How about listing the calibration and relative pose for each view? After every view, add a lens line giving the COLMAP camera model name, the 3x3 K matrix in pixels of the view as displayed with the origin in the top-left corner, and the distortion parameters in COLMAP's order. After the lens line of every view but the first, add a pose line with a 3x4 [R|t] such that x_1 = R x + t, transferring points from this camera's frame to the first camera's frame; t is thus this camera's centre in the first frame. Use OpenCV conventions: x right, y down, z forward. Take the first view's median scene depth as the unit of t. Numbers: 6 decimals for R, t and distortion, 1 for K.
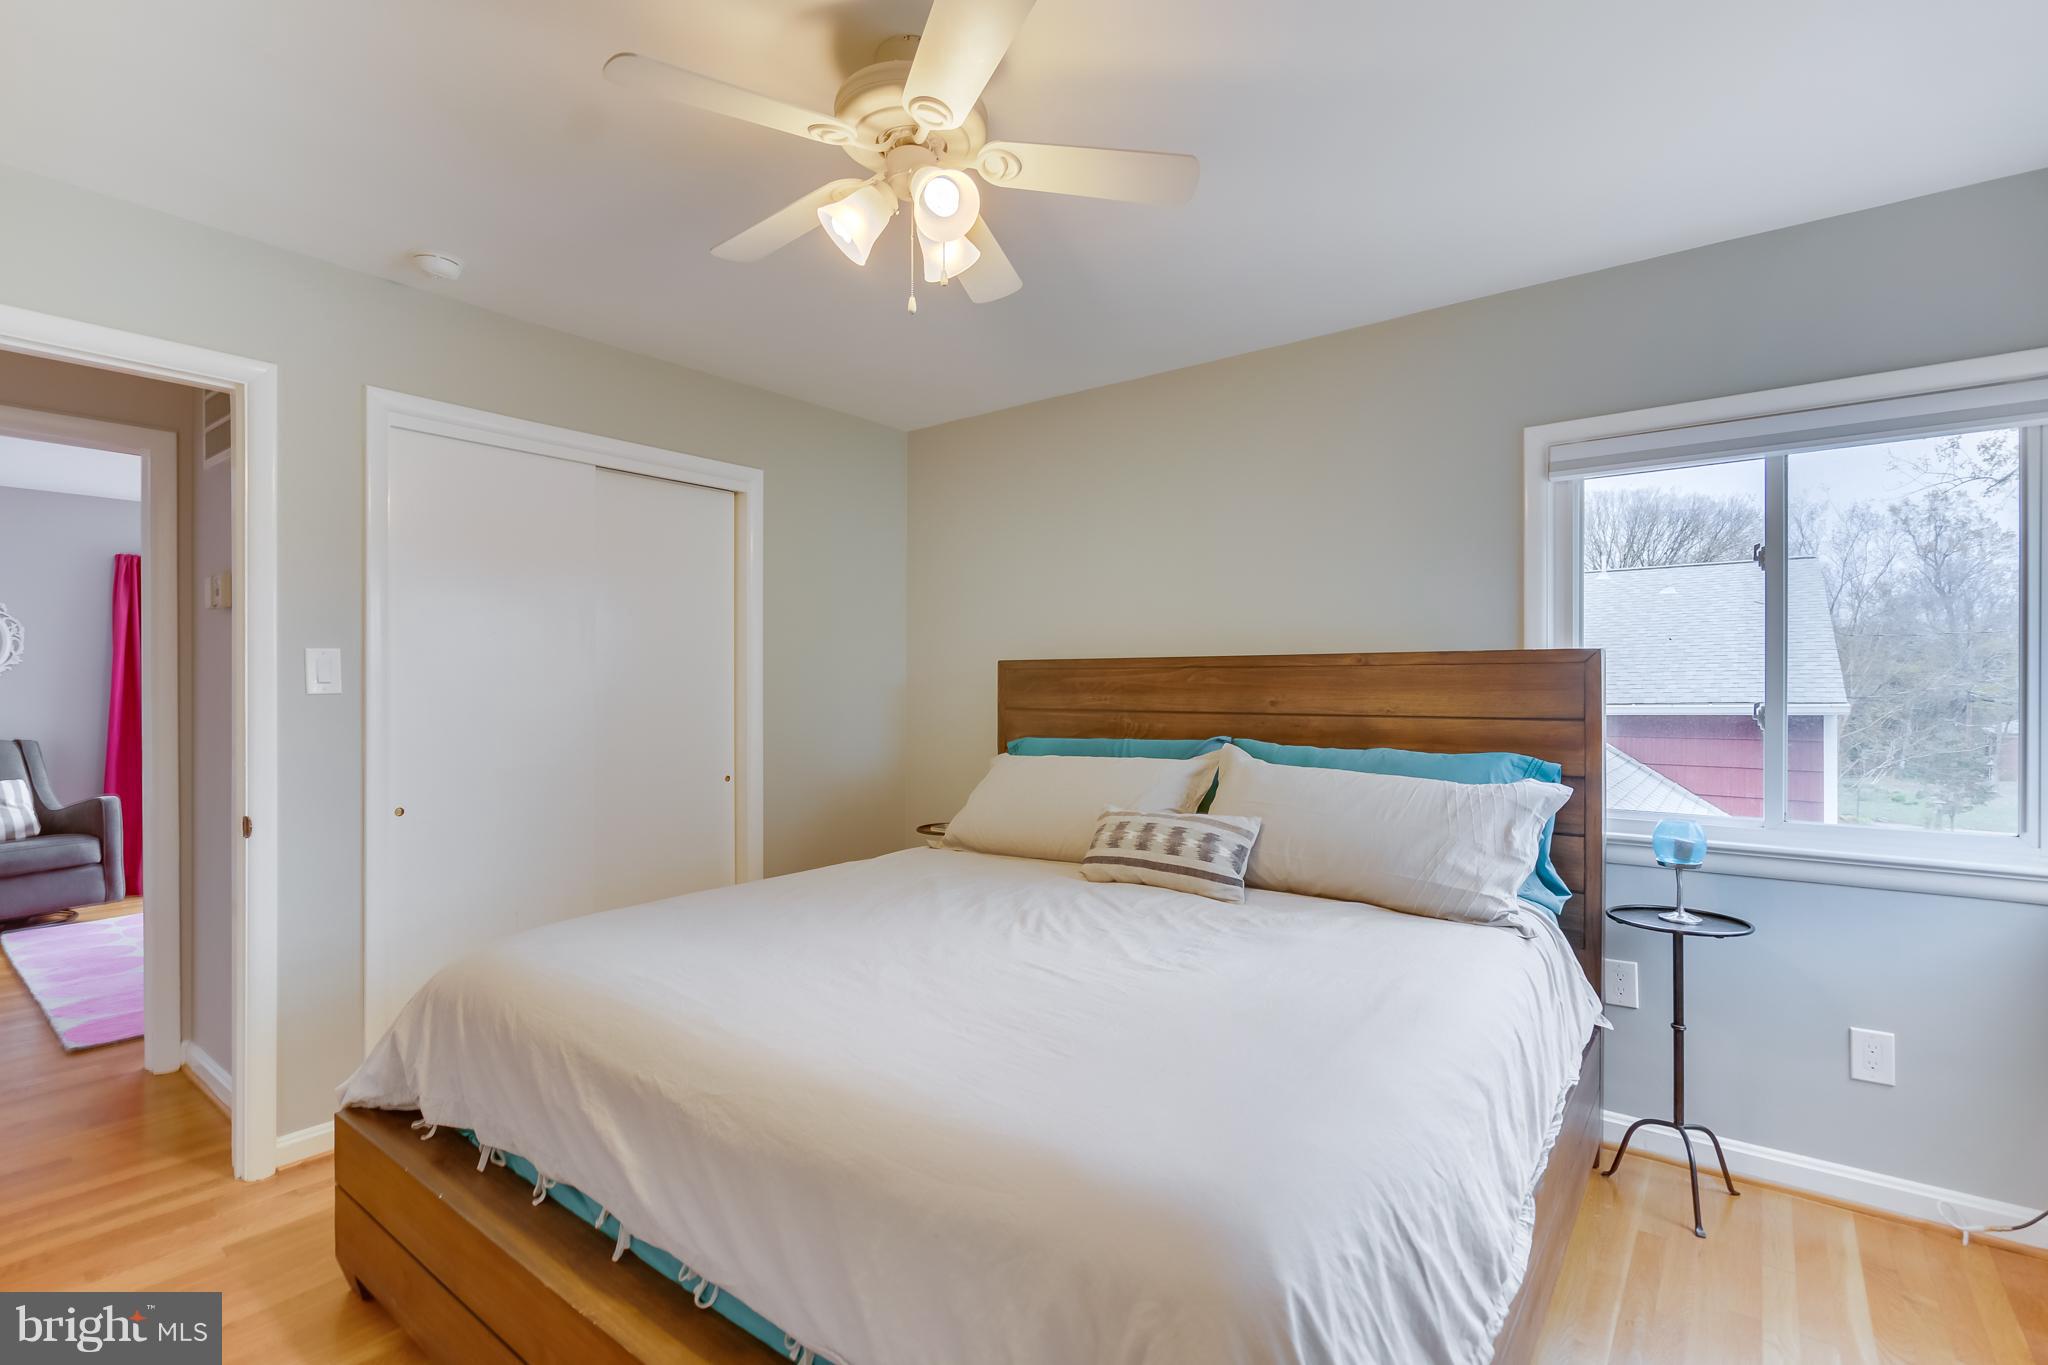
lens RADIAL K [[921.0, 0, 1026.8], [0, 921.0, 708.0], [0, 0, 1]] dist [-0.017567, 0.000466]
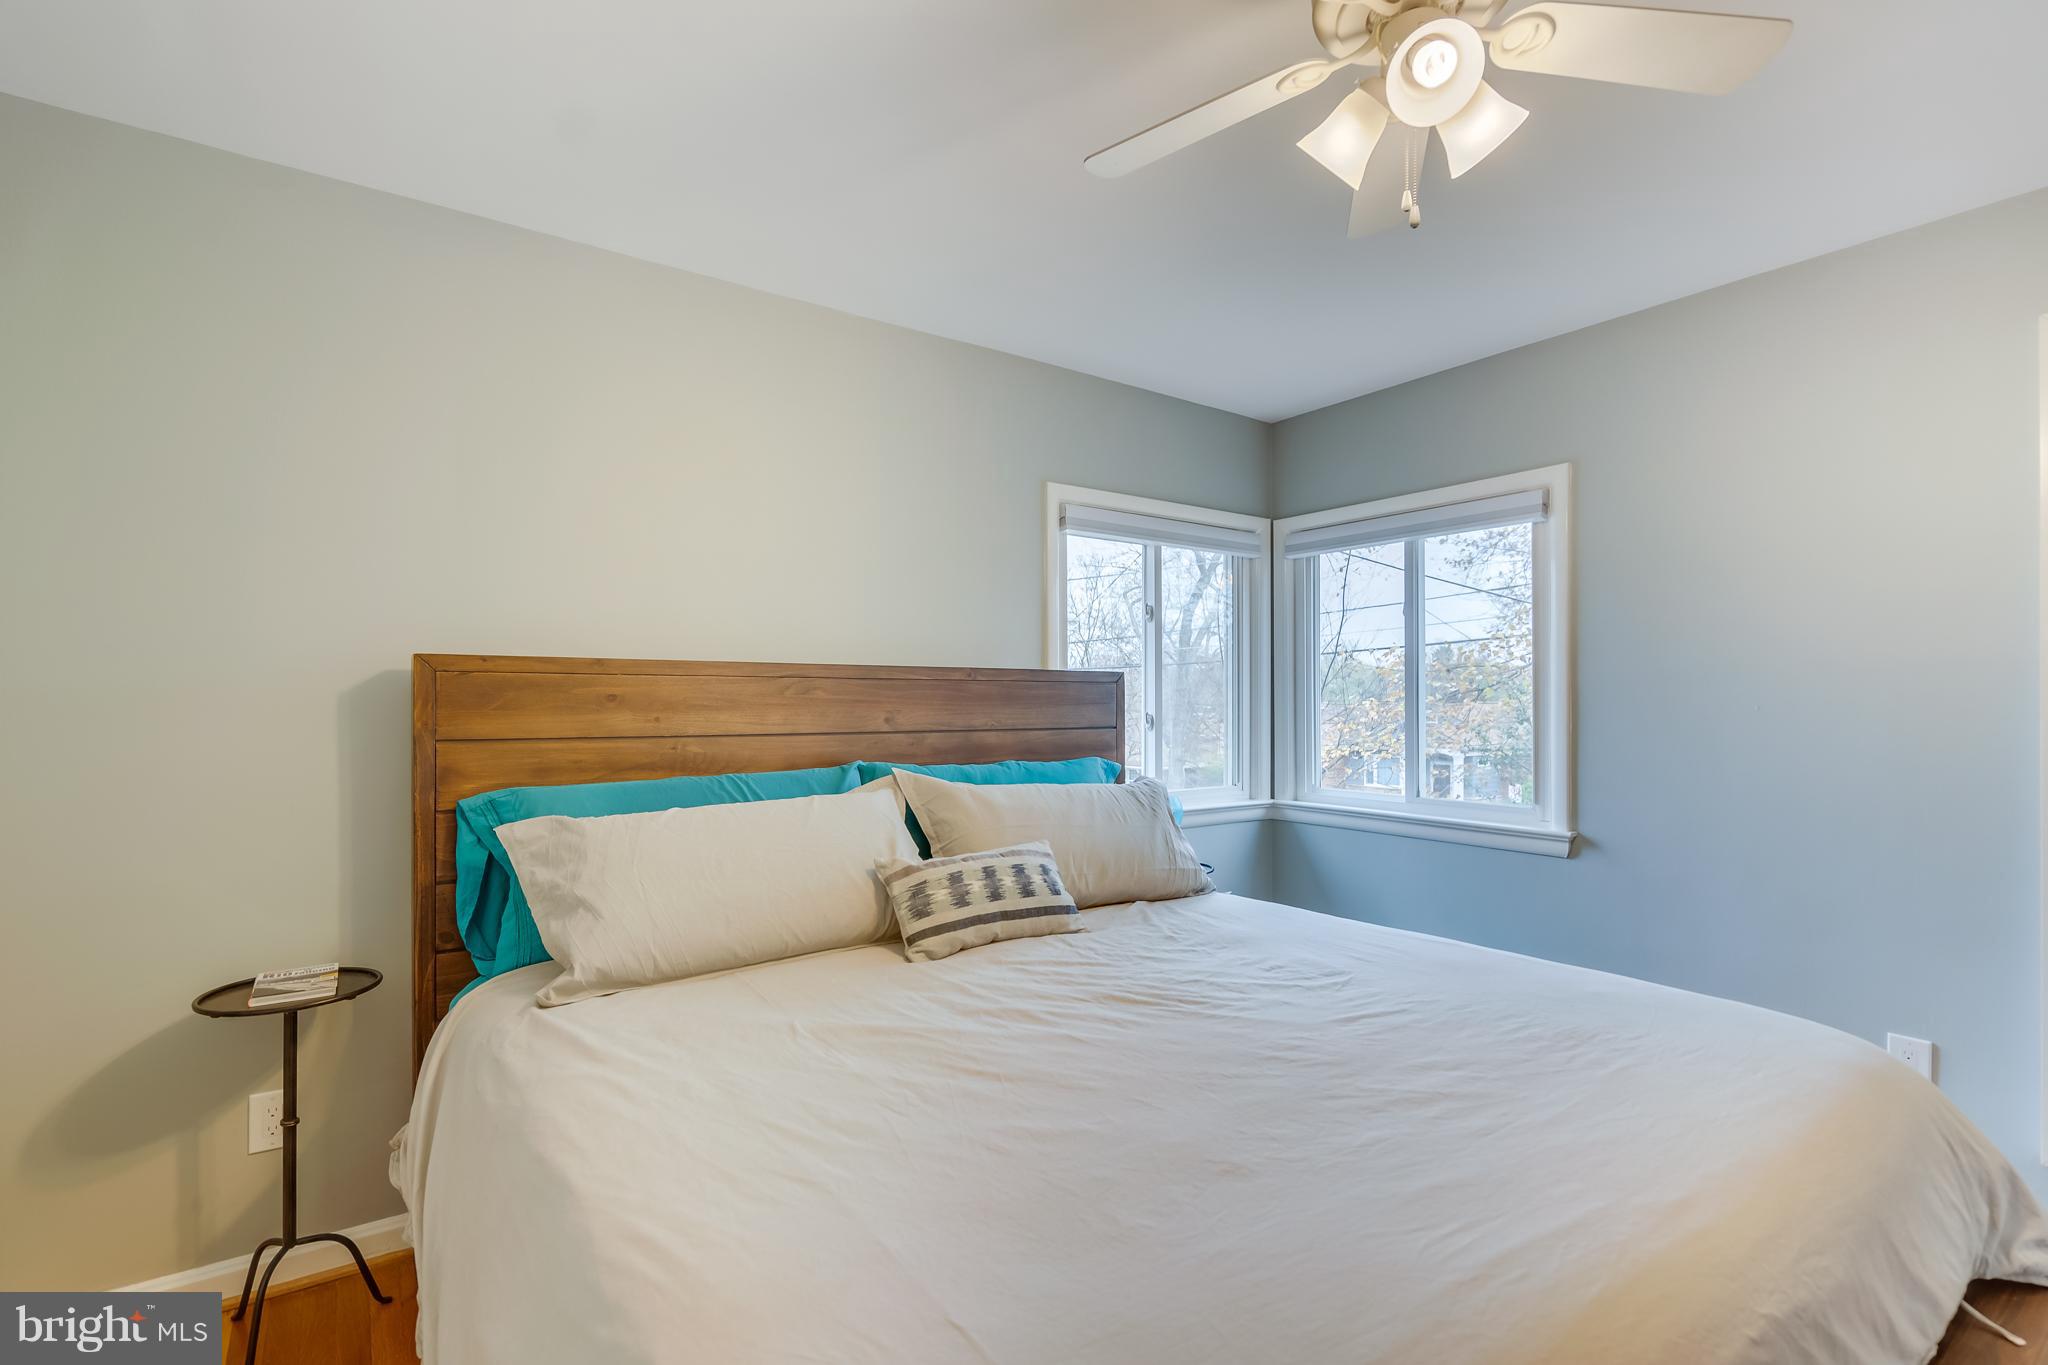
lens RADIAL K [[921.0, 0, 1026.8], [0, 921.0, 708.0], [0, 0, 1]] dist [-0.017567, 0.000466]
pose [[0.308408, -0.001082, 0.951253, -0.591995], [0.024964, 0.999664, -0.006956, -0.008265], [-0.950926, 0.025892, 0.308332, 0.665969]]
